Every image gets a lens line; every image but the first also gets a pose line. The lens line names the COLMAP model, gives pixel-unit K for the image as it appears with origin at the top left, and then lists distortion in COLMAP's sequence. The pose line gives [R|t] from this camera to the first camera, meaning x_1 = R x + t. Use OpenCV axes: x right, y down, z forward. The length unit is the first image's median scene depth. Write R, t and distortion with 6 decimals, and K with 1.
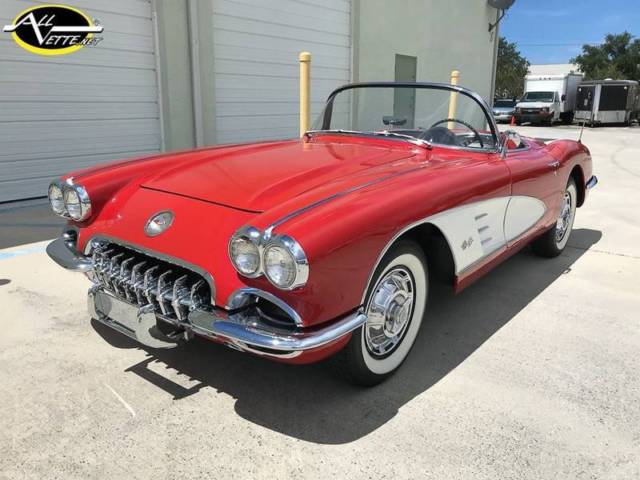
lens RADIAL K [[528.2, 0, 324.3], [0, 528.2, 232.7], [0, 0, 1]] dist [0.018043, -0.018772]
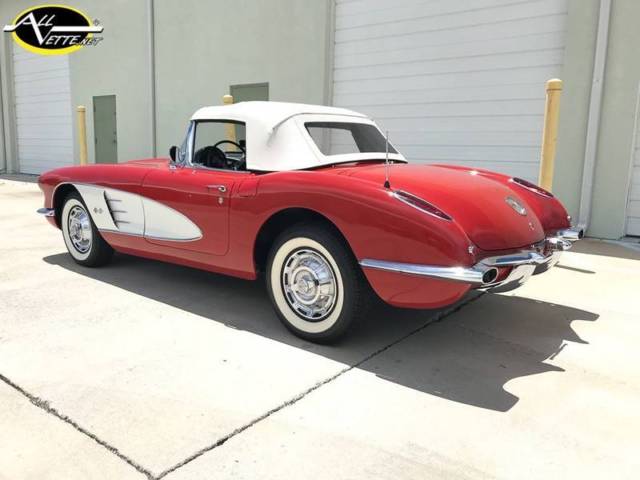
lens RADIAL K [[528.2, 0, 325.4], [0, 528.2, 241.5], [0, 0, 1]] dist [0.018043, -0.018772]
pose [[-0.015493, 0.158450, -0.987245, 1.868923], [-0.268464, 0.950449, 0.156758, -0.327894], [0.963165, 0.267469, 0.027813, 1.662353]]
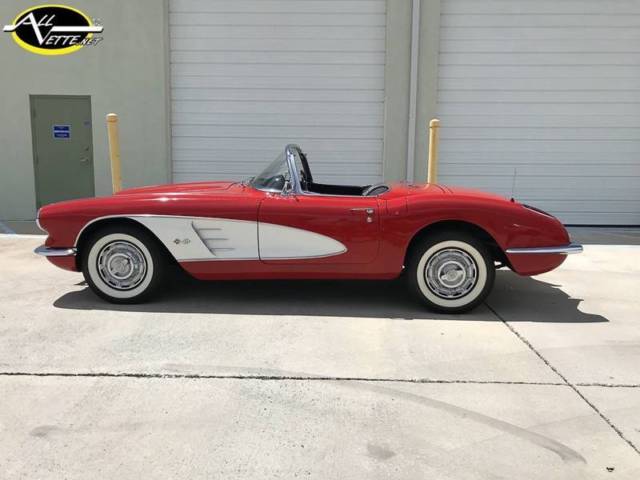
lens RADIAL K [[528.2, 0, 324.5], [0, 528.2, 234.2], [0, 0, 1]] dist [0.018043, -0.018772]
pose [[0.585204, 0.105996, -0.803928, 1.822756], [-0.202550, 0.979100, -0.018350, -0.059824], [0.785181, 0.173574, 0.594443, 0.395337]]
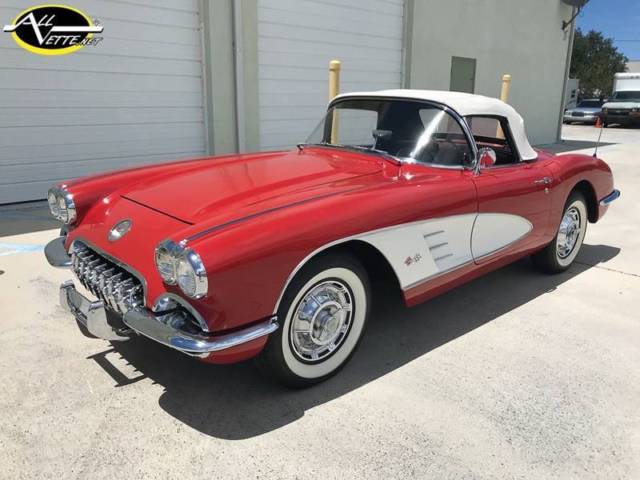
lens RADIAL K [[528.2, 0, 324.1], [0, 528.2, 236.2], [0, 0, 1]] dist [0.018043, -0.018772]
pose [[0.988416, 0.041419, -0.146006, 0.250682], [-0.039831, 0.999111, 0.013783, -0.032754], [0.146447, -0.007807, 0.989188, -0.049125]]
